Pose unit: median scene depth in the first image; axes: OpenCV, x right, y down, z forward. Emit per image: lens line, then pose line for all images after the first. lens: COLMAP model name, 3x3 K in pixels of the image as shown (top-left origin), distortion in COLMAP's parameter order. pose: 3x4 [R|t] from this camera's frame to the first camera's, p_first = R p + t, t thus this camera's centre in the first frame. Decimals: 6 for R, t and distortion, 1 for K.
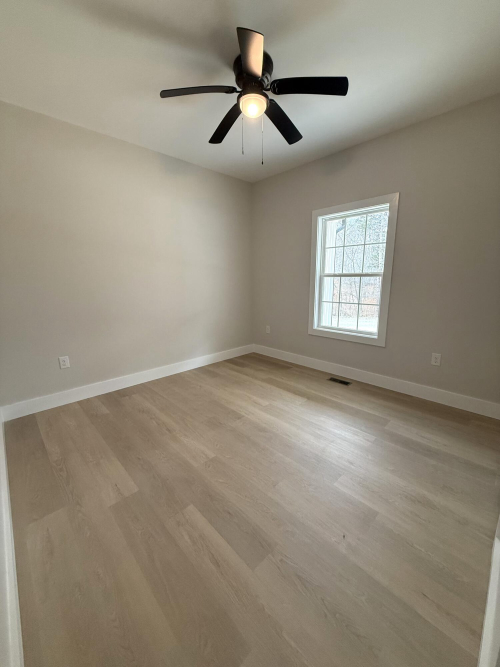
lens RADIAL K [[265.6, 0, 250.0], [0, 265.6, 333.5], [0, 0, 1]] dist [0.000136, -0.000362]
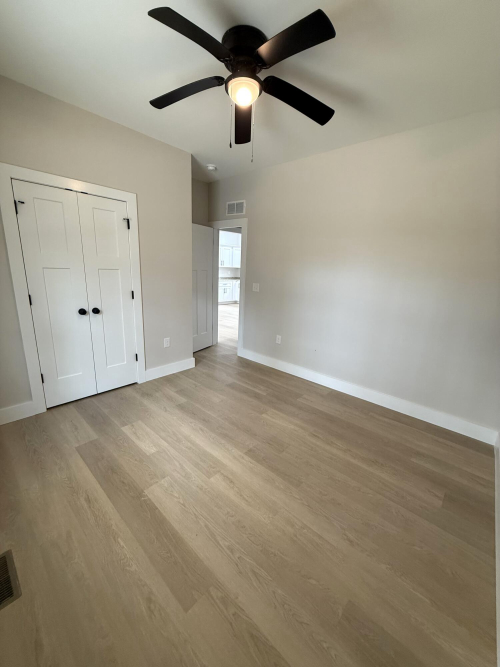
lens RADIAL K [[265.6, 0, 250.0], [0, 265.6, 333.5], [0, 0, 1]] dist [0.000136, -0.000362]
pose [[-0.996847, -0.016802, -0.077552, 0.034735], [-0.049143, 0.898068, 0.437103, -0.414615], [0.062302, 0.439536, -0.896062, 1.653395]]
